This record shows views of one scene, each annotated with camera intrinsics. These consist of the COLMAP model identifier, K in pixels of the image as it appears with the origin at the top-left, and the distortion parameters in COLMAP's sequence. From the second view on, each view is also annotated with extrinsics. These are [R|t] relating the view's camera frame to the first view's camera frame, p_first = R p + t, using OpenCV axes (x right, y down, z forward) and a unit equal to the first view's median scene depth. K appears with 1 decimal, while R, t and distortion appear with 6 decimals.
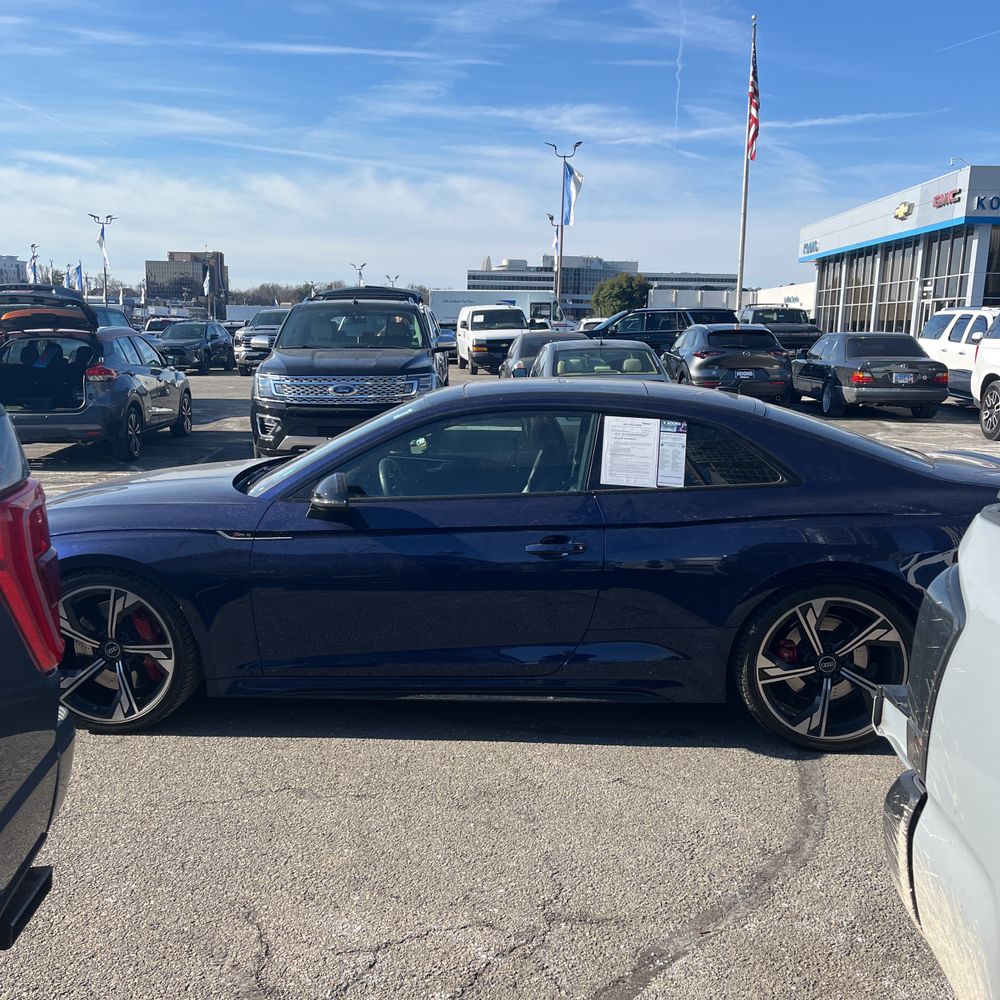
lens RADIAL K [[1015.3, 0, 497.3], [0, 1015.3, 505.9], [0, 0, 1]] dist [0.021376, 0.000000]
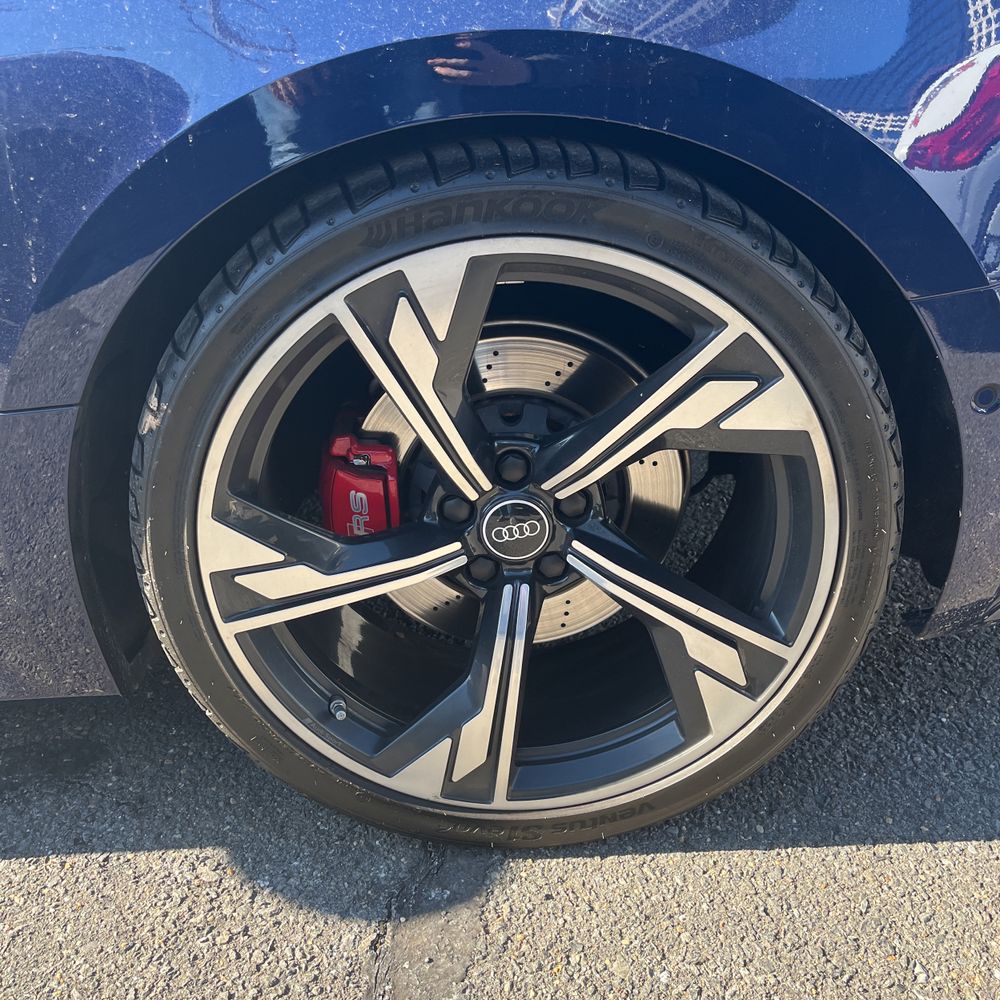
lens RADIAL K [[1015.3, 0, 490.4], [0, 1015.3, 496.4], [0, 0, 1]] dist [0.021376, 0.000000]
pose [[0.995855, -0.062737, 0.065854, 0.285351], [0.042081, 0.959685, 0.277911, 0.075834], [-0.080635, -0.273988, 0.958347, 0.726500]]
